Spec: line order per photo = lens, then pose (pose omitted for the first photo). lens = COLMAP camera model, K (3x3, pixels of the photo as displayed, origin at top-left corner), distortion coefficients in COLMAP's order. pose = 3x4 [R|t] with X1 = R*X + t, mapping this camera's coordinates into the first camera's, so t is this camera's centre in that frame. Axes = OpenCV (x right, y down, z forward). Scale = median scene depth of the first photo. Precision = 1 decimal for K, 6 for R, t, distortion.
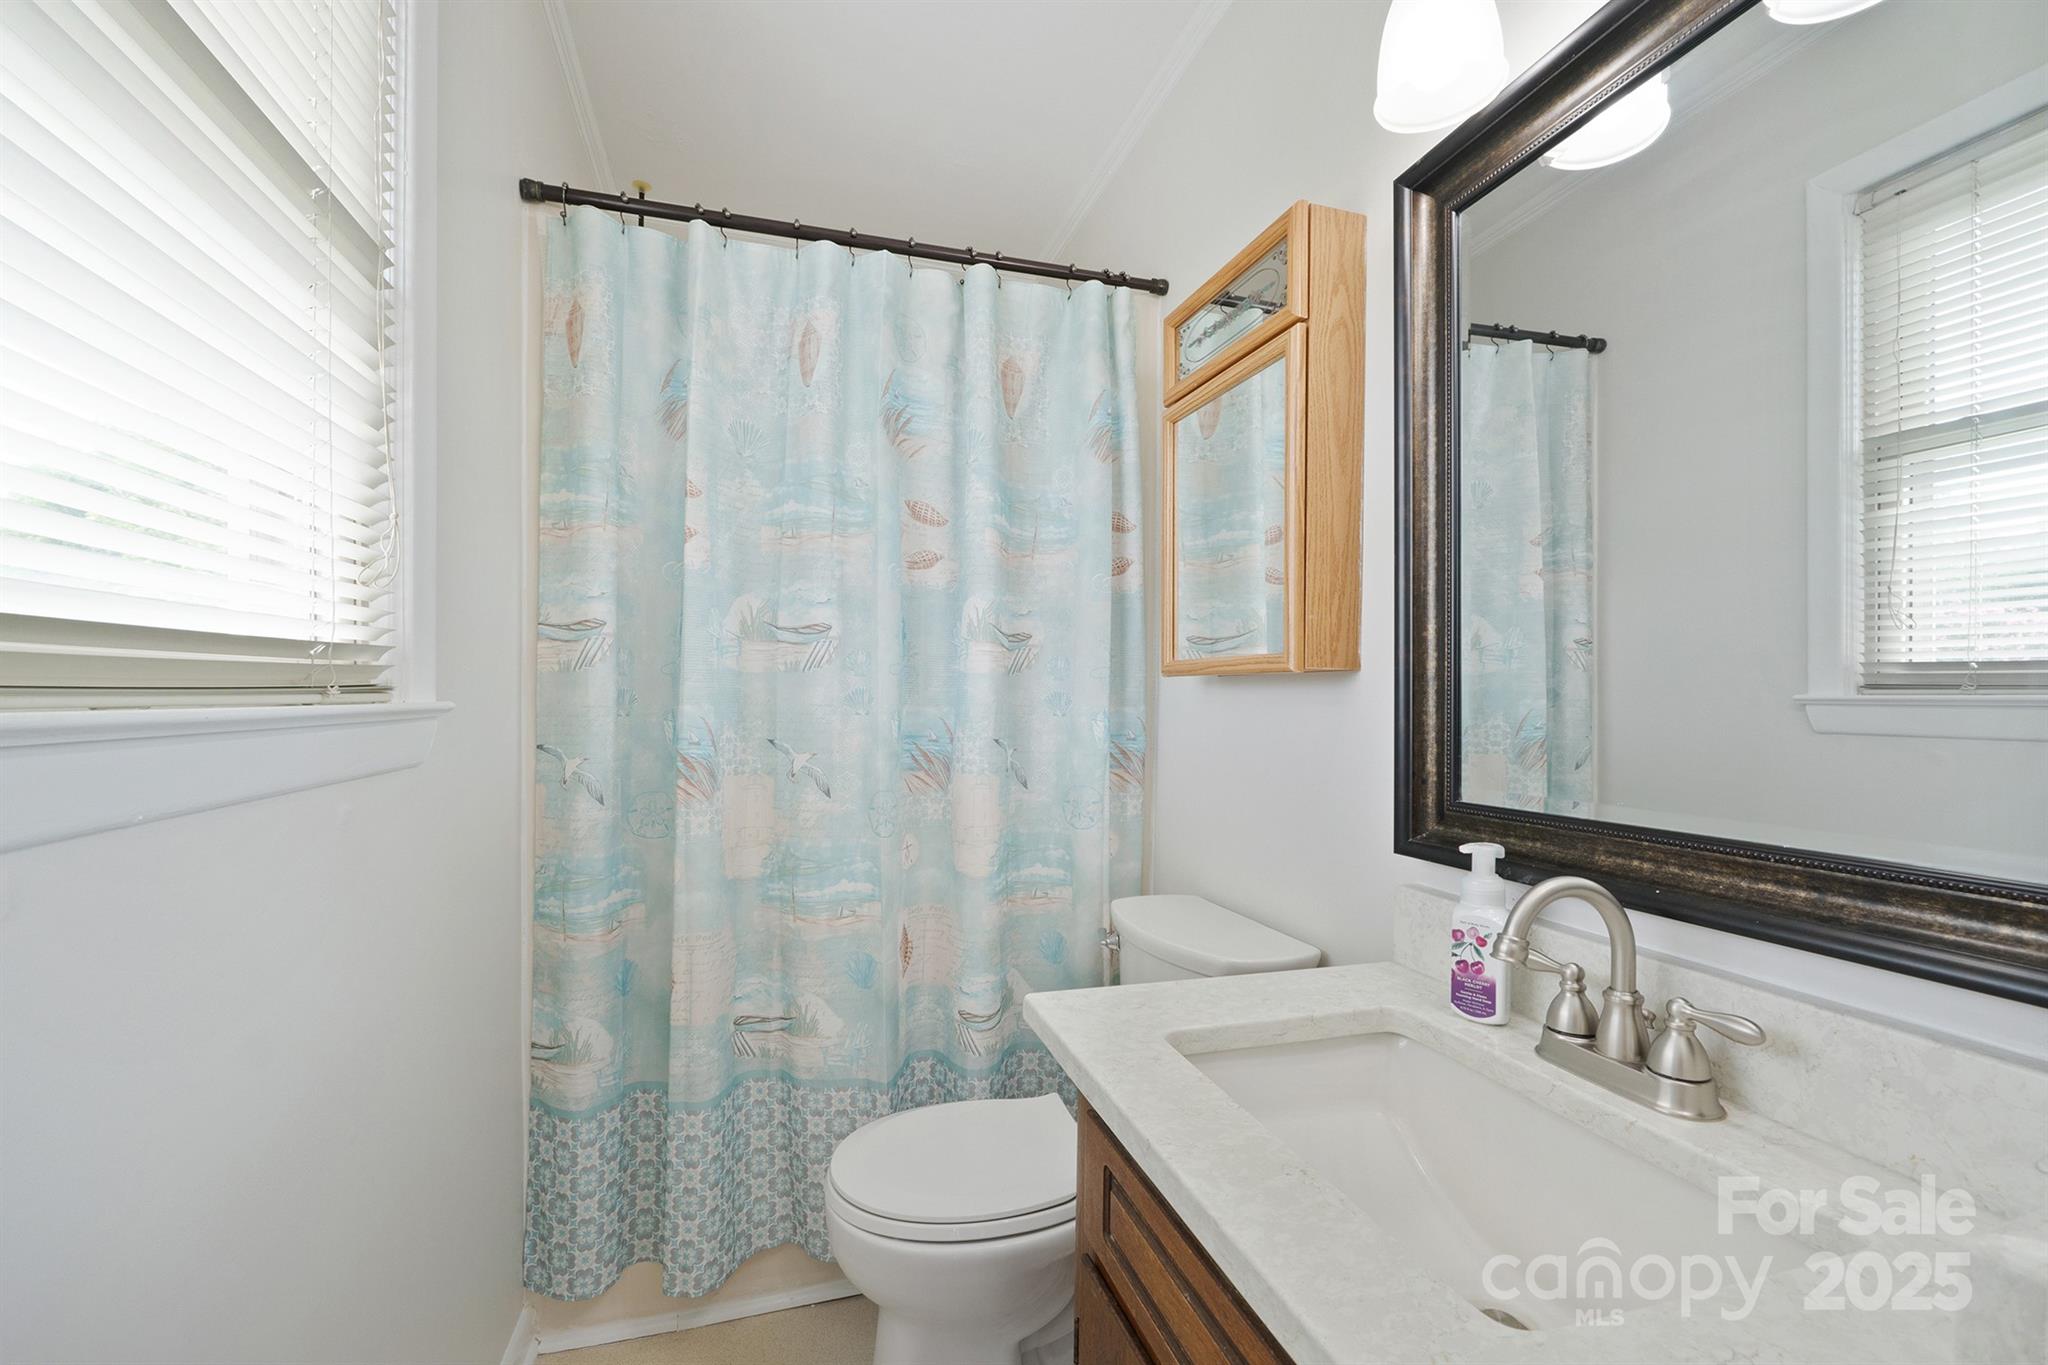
lens RADIAL K [[862.6, 0, 1023.7], [0, 862.6, 683.0], [0, 0, 1]] dist [-0.006717, -0.000241]
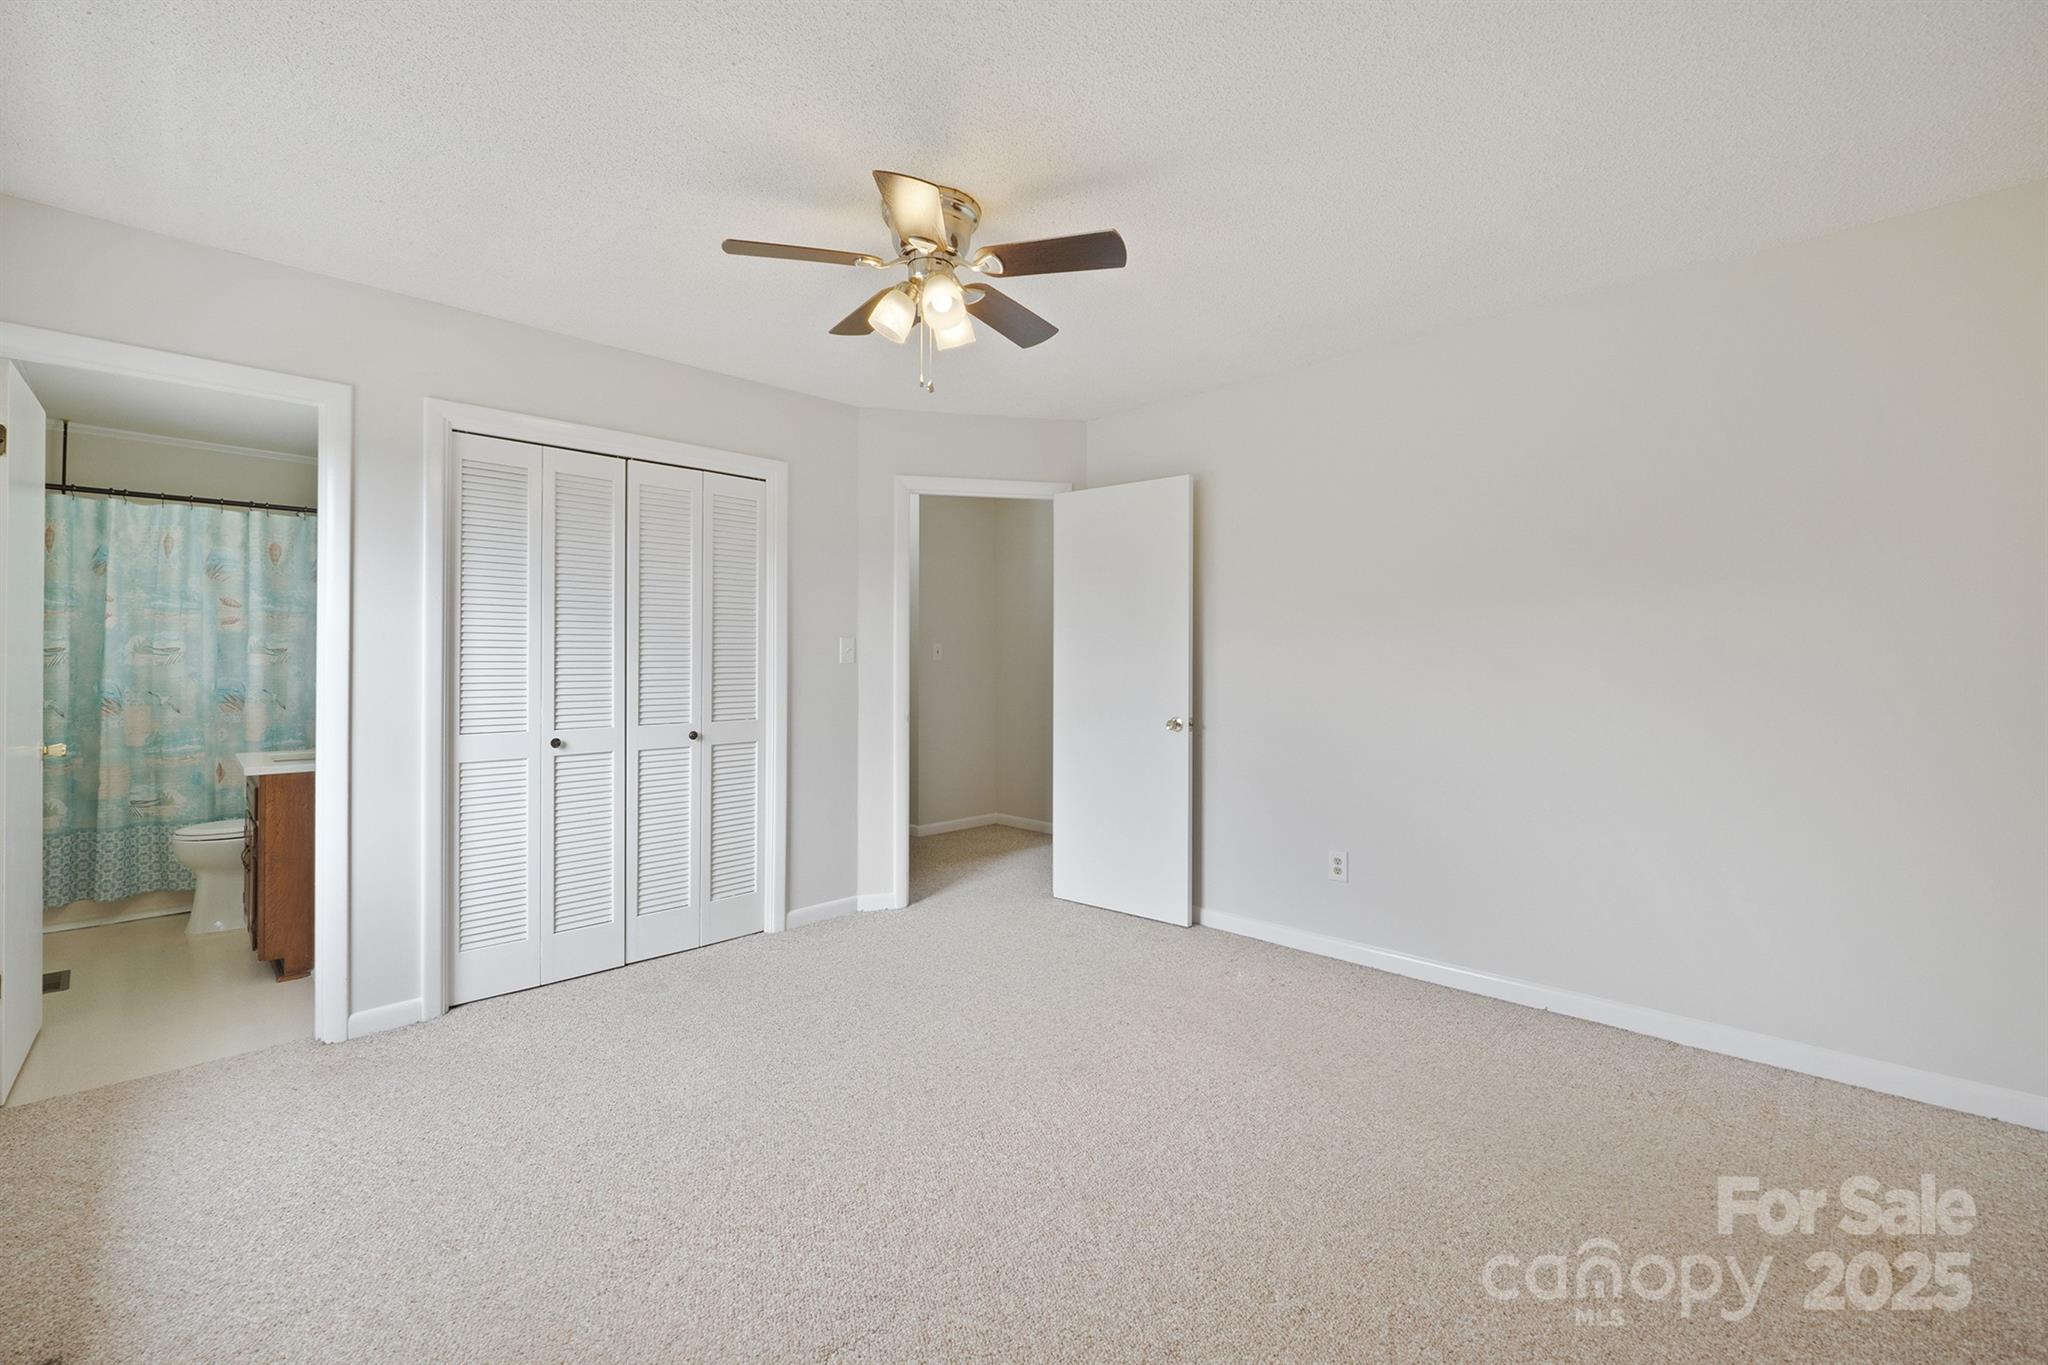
lens RADIAL K [[862.6, 0, 1020.5], [0, 862.6, 645.1], [0, 0, 1]] dist [-0.006717, -0.000241]
pose [[0.881970, -0.000858, 0.471304, 0.807531], [0.001731, 0.999997, -0.001419, -0.066818], [-0.471302, 0.002067, 0.881970, -2.518676]]
